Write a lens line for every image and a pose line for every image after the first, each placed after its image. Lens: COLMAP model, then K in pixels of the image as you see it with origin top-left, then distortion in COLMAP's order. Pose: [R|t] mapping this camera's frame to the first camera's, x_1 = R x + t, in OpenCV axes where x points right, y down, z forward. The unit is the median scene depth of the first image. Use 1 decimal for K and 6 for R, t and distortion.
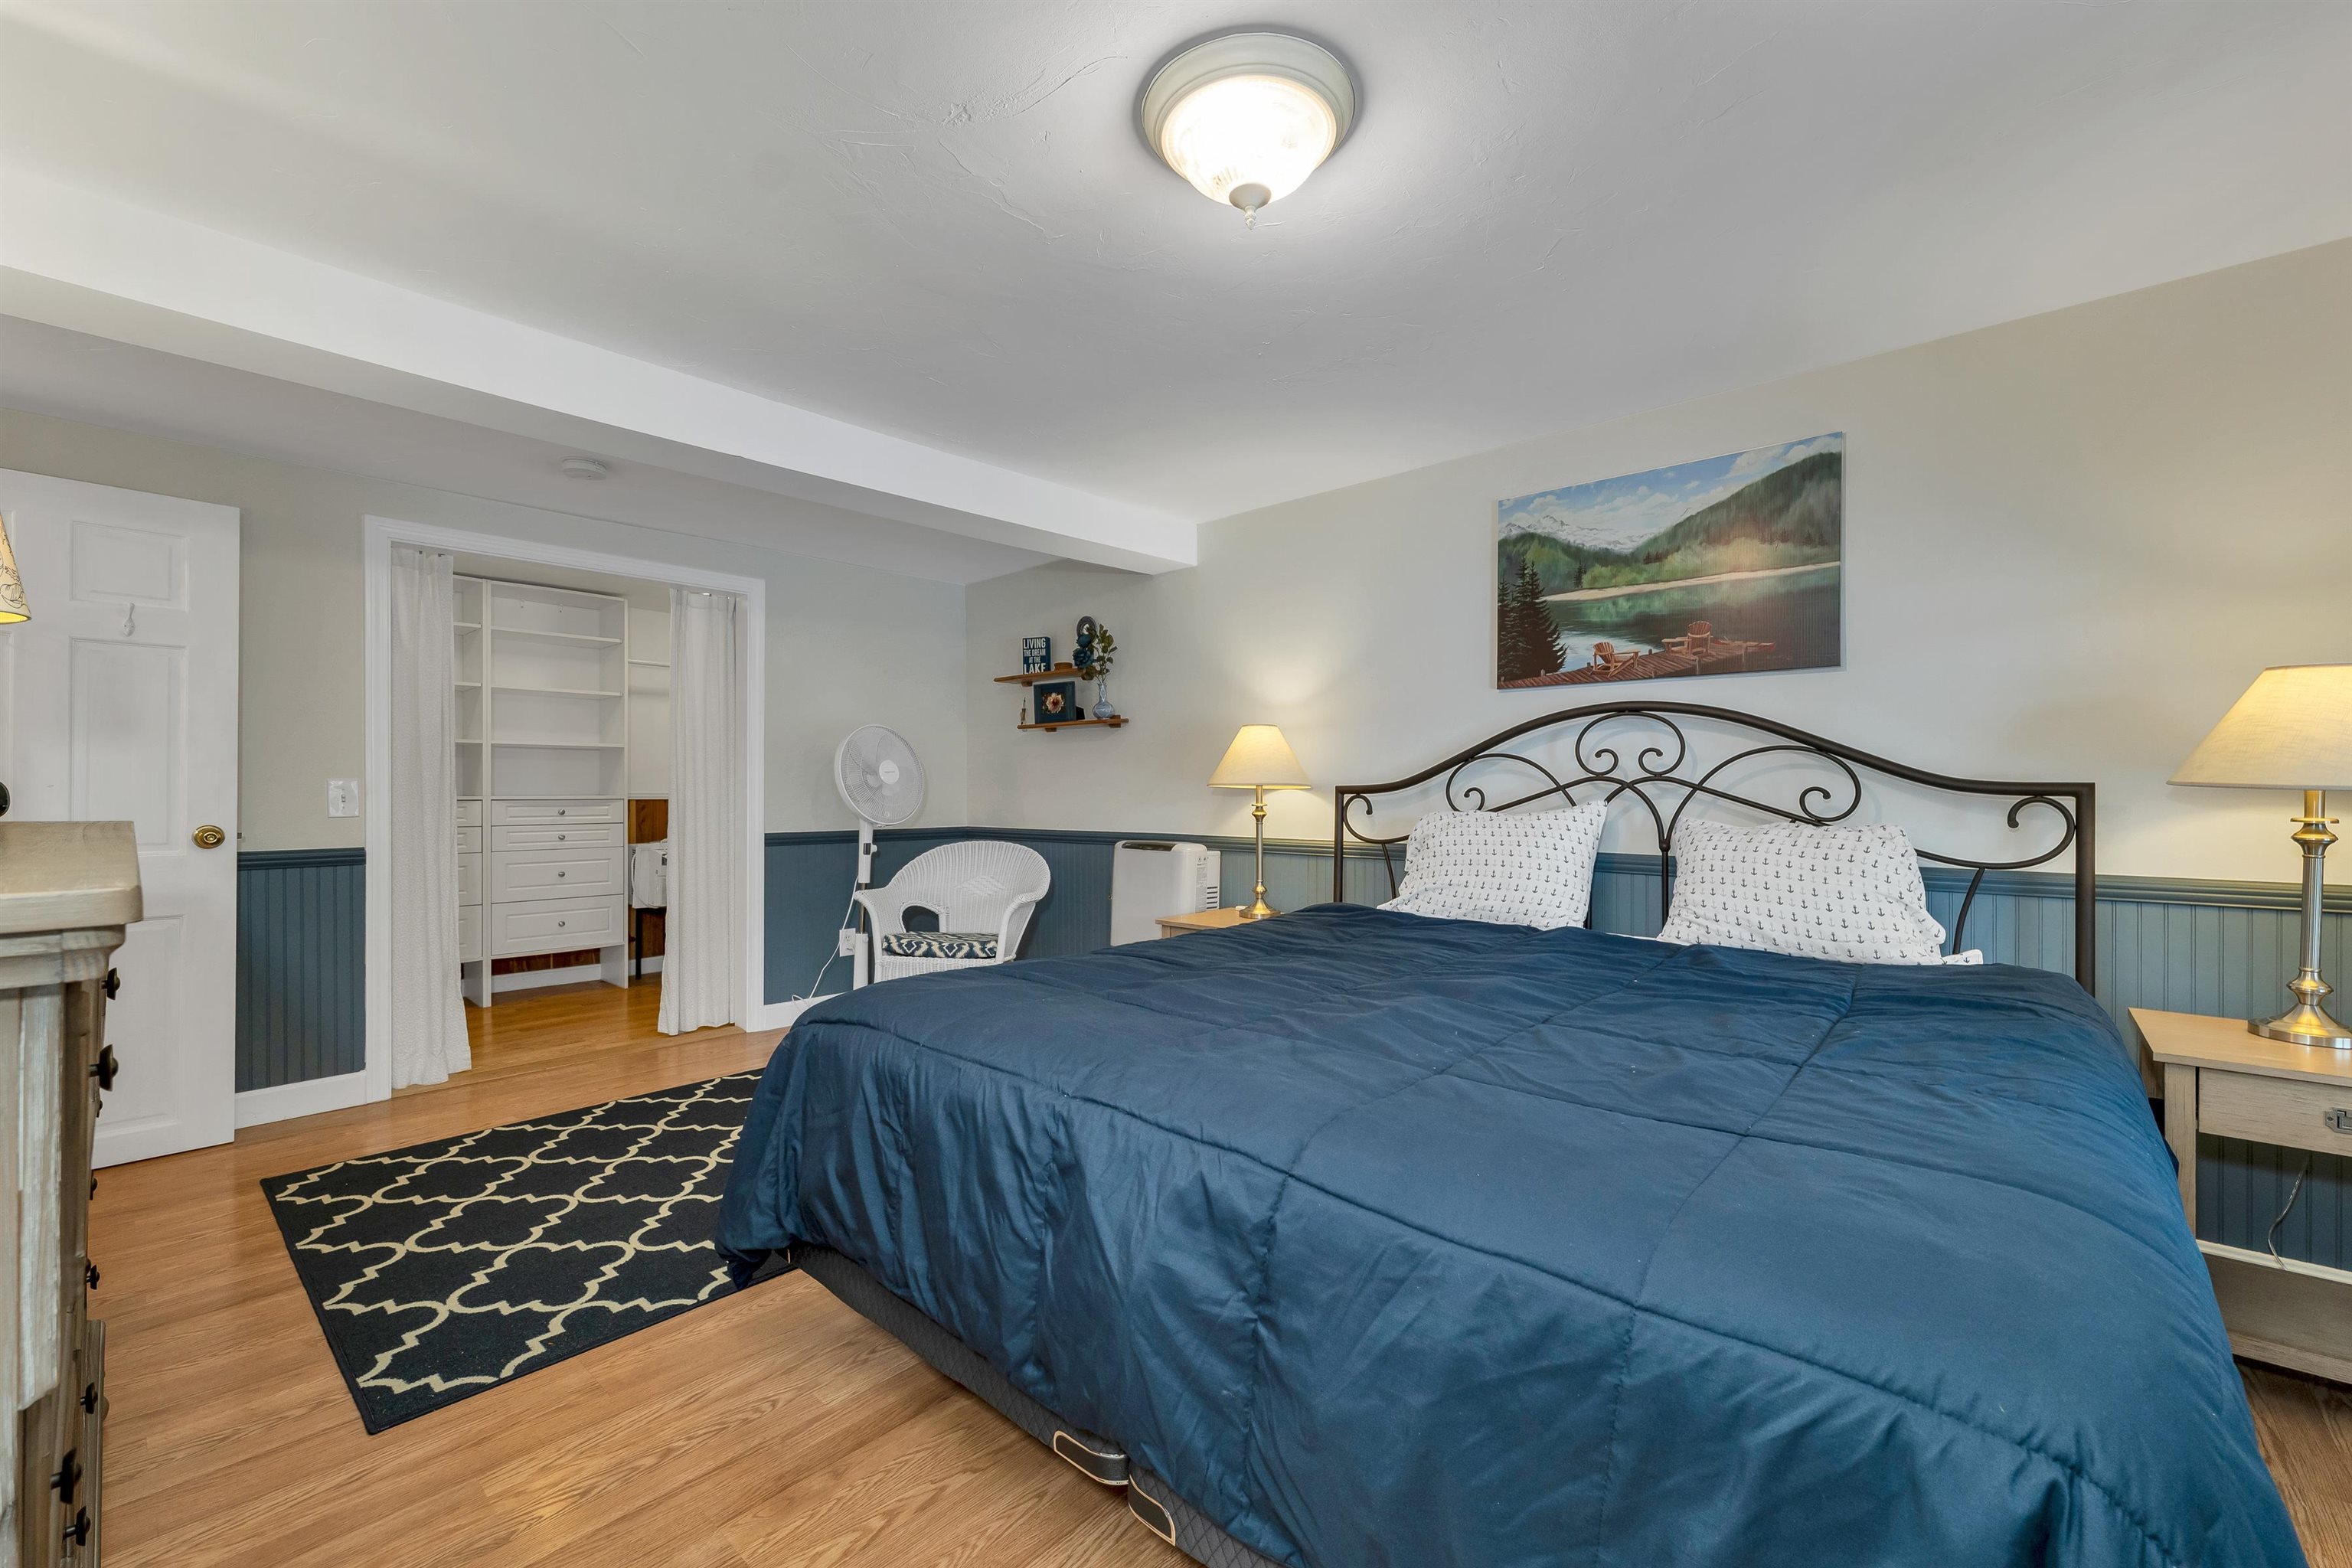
lens RADIAL K [[985.1, 0, 1166.8], [0, 985.1, 784.6], [0, 0, 1]] dist [0.001711, 0.001398]
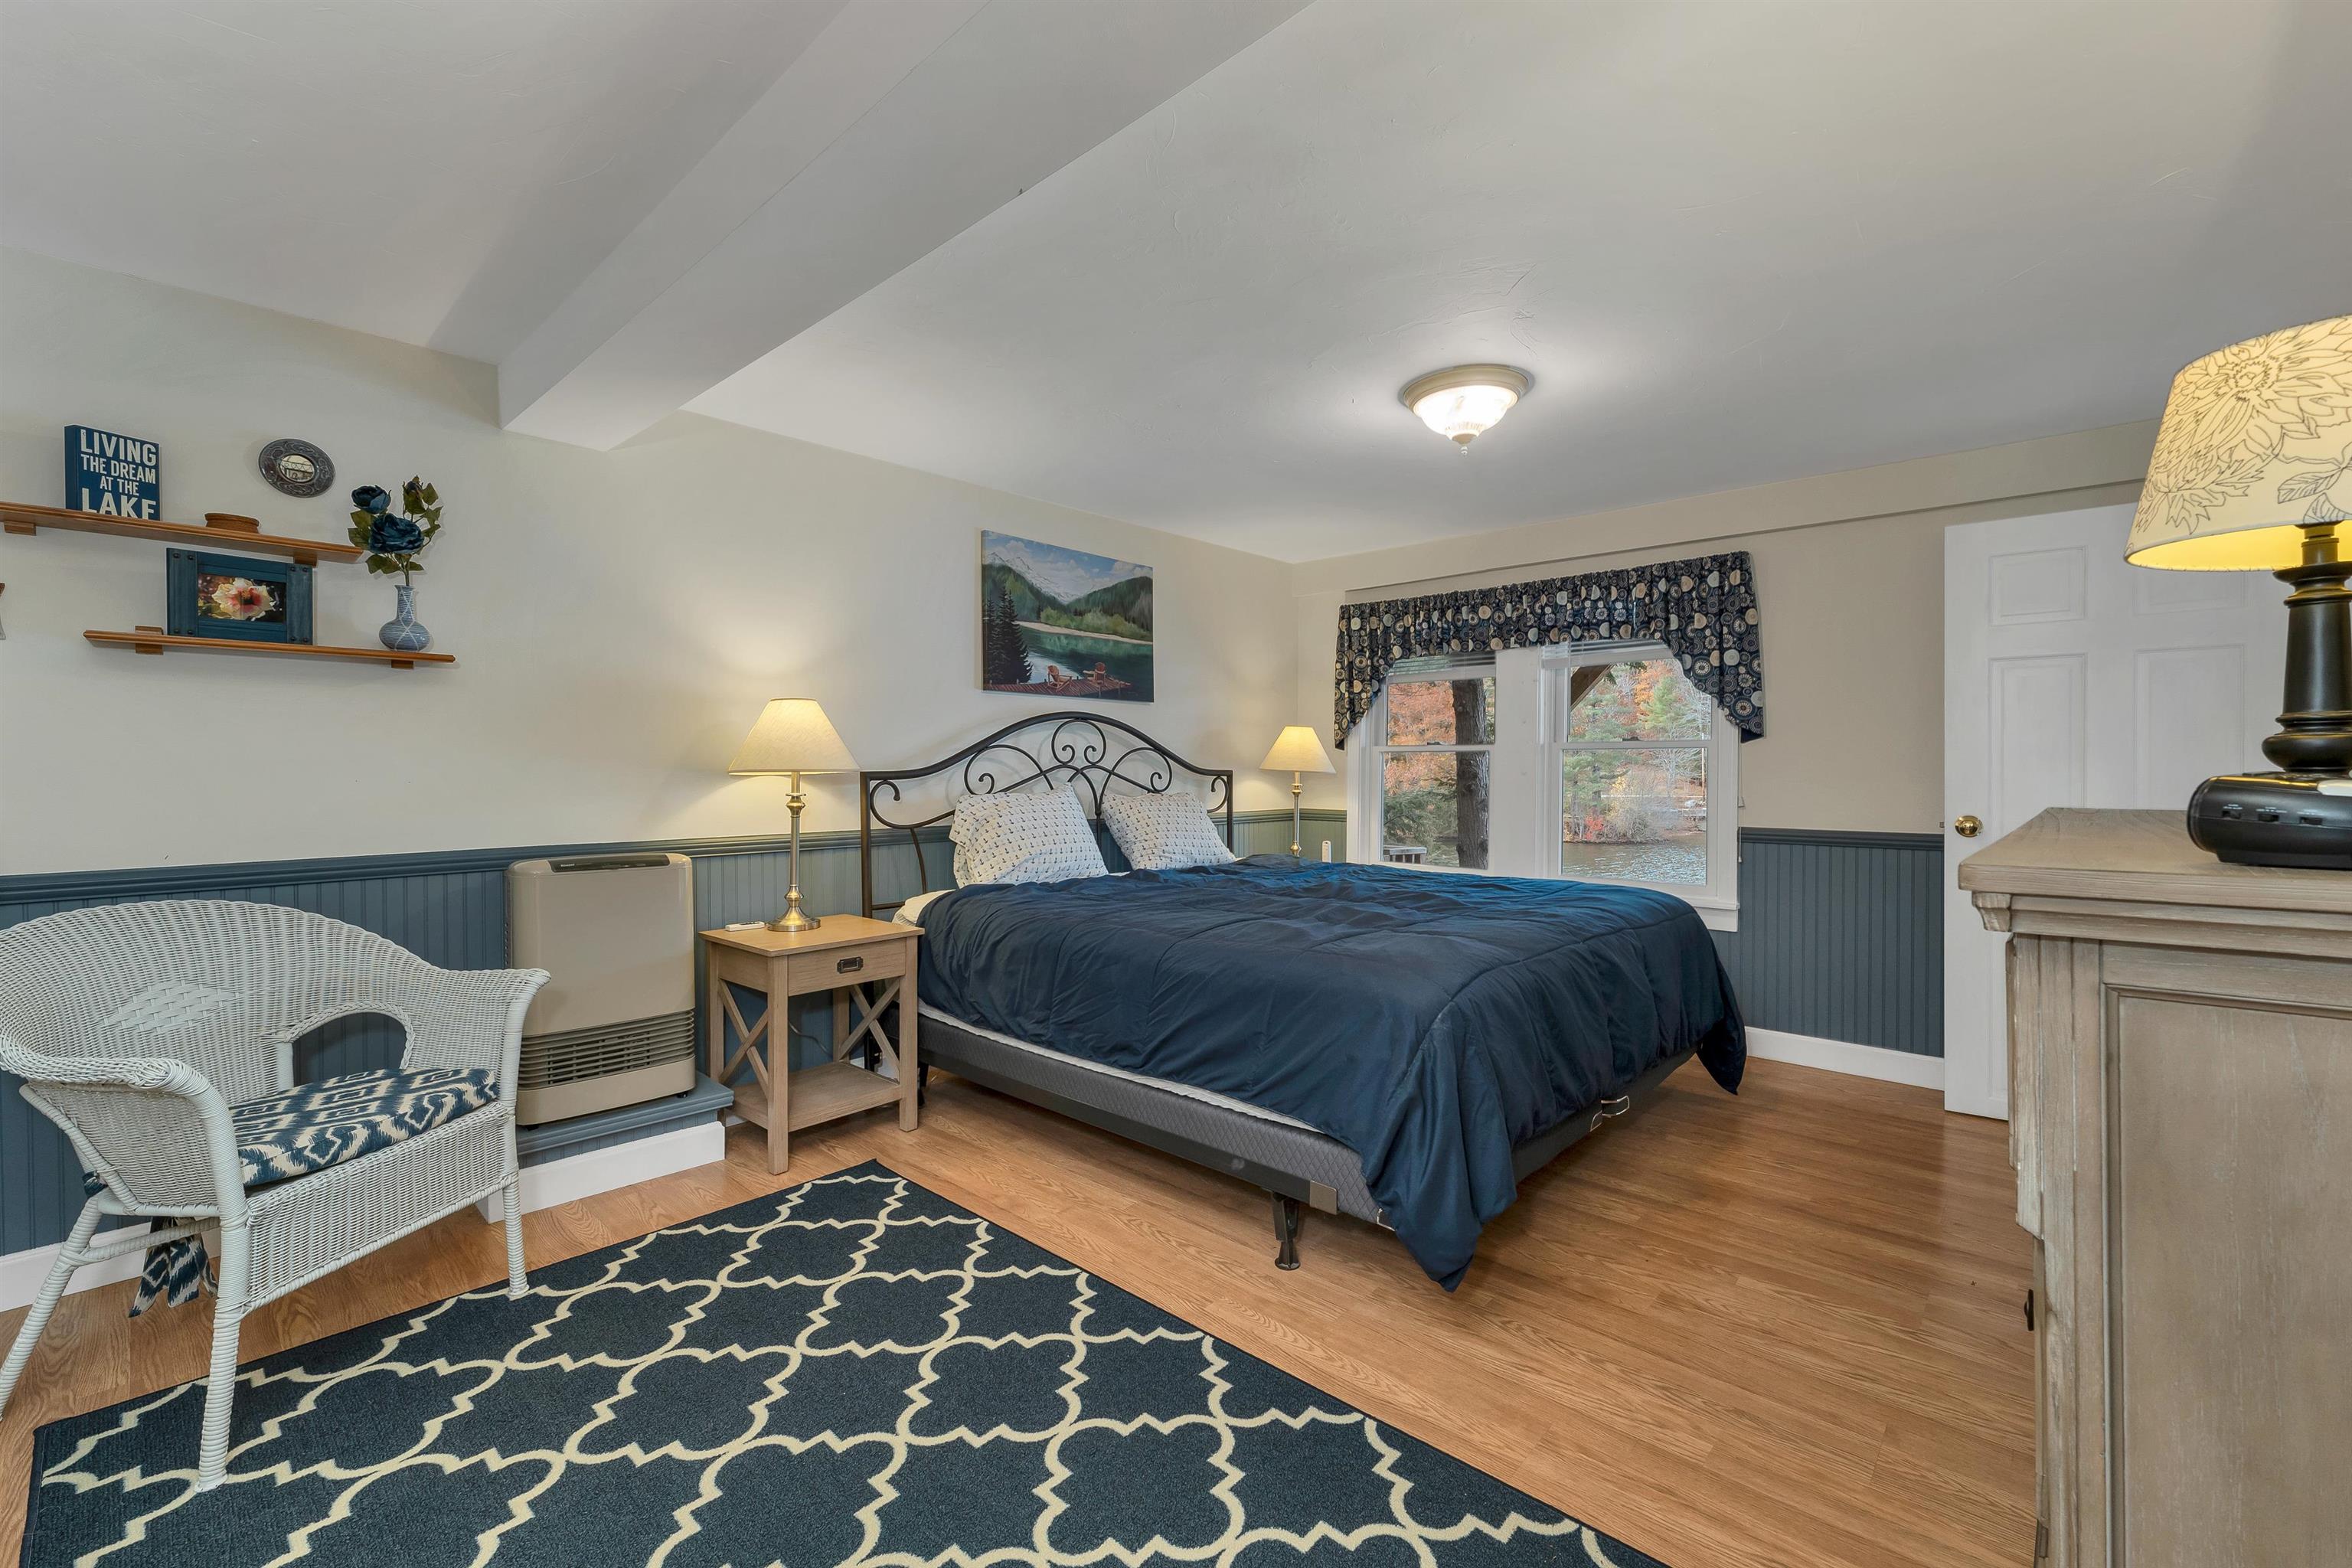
lens RADIAL K [[985.1, 0, 1173.5], [0, 985.1, 784.0], [0, 0, 1]] dist [0.001711, 0.001398]
pose [[-0.003708, -0.014534, 0.999888, -0.884812], [-0.002119, 0.999892, 0.014526, -0.001516], [-0.999991, -0.002065, -0.003738, 0.809620]]
